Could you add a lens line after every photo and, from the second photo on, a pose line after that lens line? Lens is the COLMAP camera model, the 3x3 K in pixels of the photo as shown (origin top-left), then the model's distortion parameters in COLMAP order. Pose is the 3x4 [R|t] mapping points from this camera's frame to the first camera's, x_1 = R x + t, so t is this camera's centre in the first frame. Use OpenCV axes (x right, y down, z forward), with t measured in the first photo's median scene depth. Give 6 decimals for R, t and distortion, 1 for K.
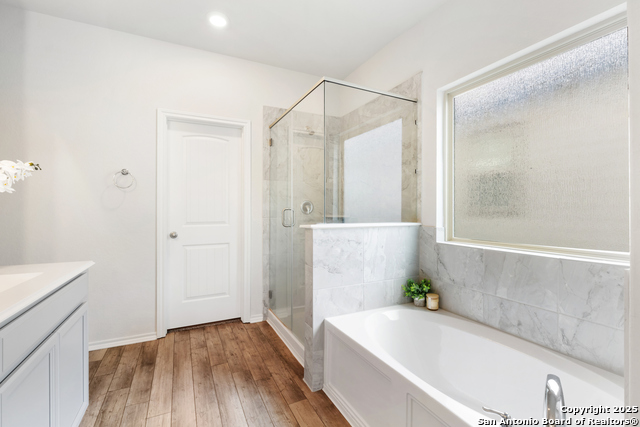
lens RADIAL K [[286.3, 0, 322.3], [0, 286.3, 209.3], [0, 0, 1]] dist [-0.003370, -0.000351]
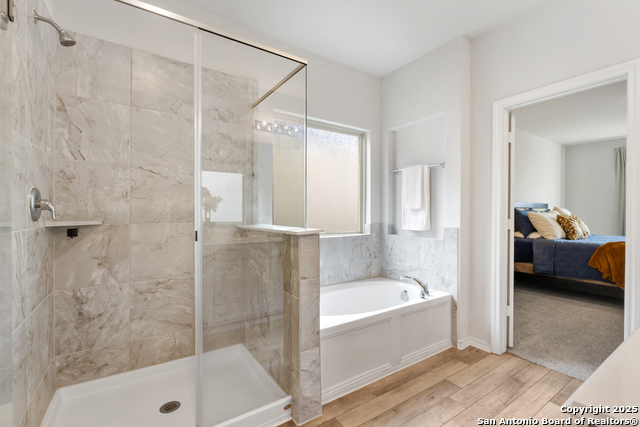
lens RADIAL K [[286.3, 0, 321.6], [0, 286.3, 213.8], [0, 0, 1]] dist [-0.003370, -0.000351]
pose [[-0.121515, -0.004180, 0.992581, -1.179098], [-0.007339, 0.999968, 0.003312, 0.005174], [-0.992562, -0.006882, -0.121542, 1.424608]]
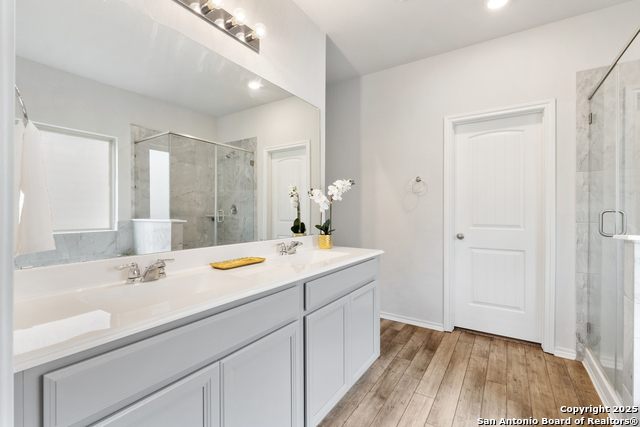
lens RADIAL K [[286.3, 0, 321.7], [0, 286.3, 211.9], [0, 0, 1]] dist [-0.003370, -0.000351]
pose [[0.504033, 0.003731, -0.863676, 0.115881], [-0.001062, 0.999993, 0.003701, 0.000155], [0.863684, -0.000948, 0.504034, 0.056911]]
